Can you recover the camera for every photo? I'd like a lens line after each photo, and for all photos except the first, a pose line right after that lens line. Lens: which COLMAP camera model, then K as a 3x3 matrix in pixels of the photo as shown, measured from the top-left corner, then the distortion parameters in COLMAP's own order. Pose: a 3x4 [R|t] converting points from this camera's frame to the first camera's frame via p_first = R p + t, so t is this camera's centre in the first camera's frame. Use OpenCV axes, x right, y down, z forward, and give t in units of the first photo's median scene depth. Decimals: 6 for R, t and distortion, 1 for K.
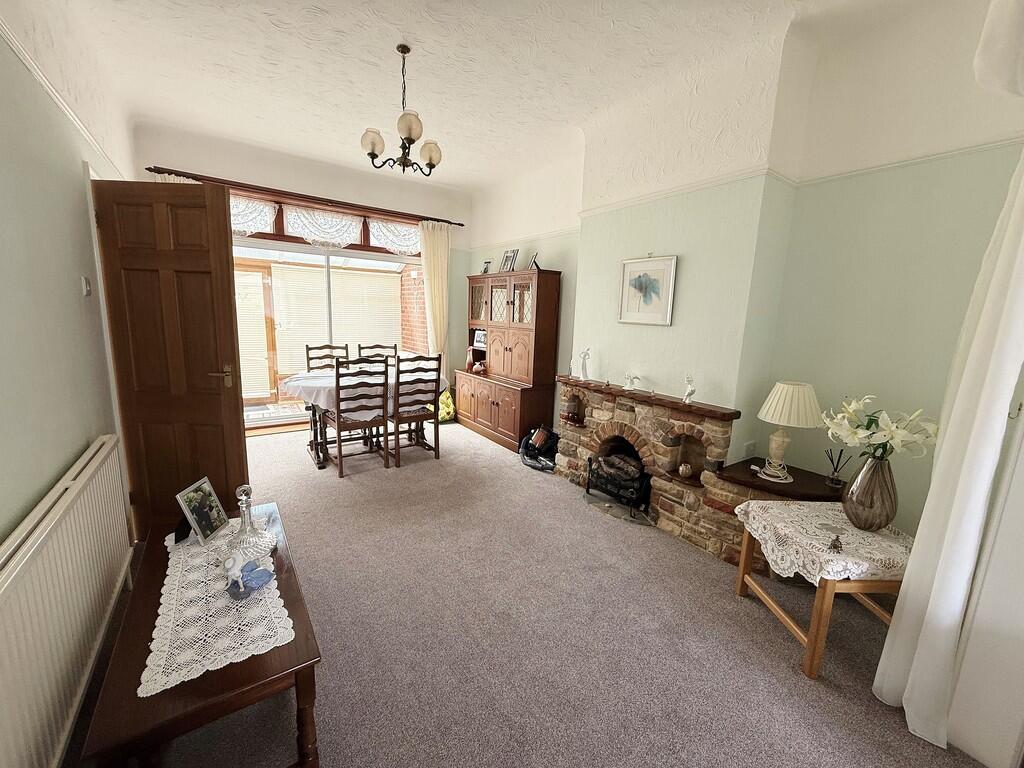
lens RADIAL K [[409.0, 0, 512.0], [0, 409.0, 384.0], [0, 0, 1]] dist [0.002105, 0.000148]
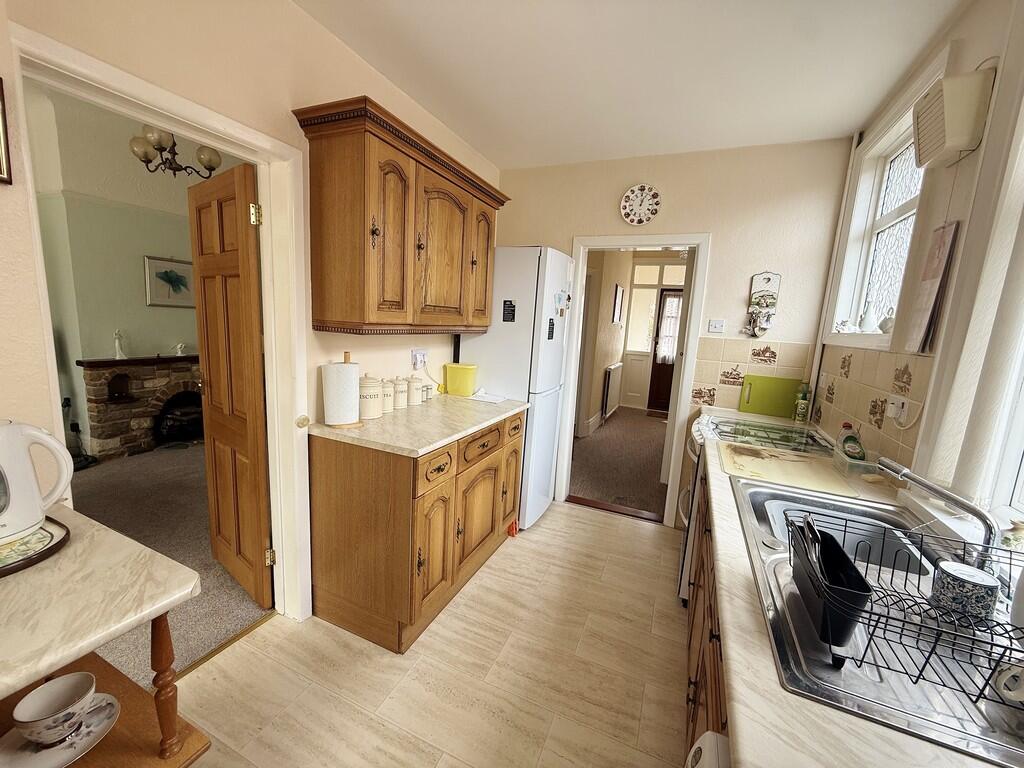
lens RADIAL K [[409.0, 0, 512.0], [0, 409.0, 384.0], [0, 0, 1]] dist [0.002105, 0.000148]
pose [[-0.509860, -0.200701, 0.836518, -1.441278], [0.070490, 0.959387, 0.273145, -0.192710], [-0.857364, 0.198232, -0.475006, 0.724390]]
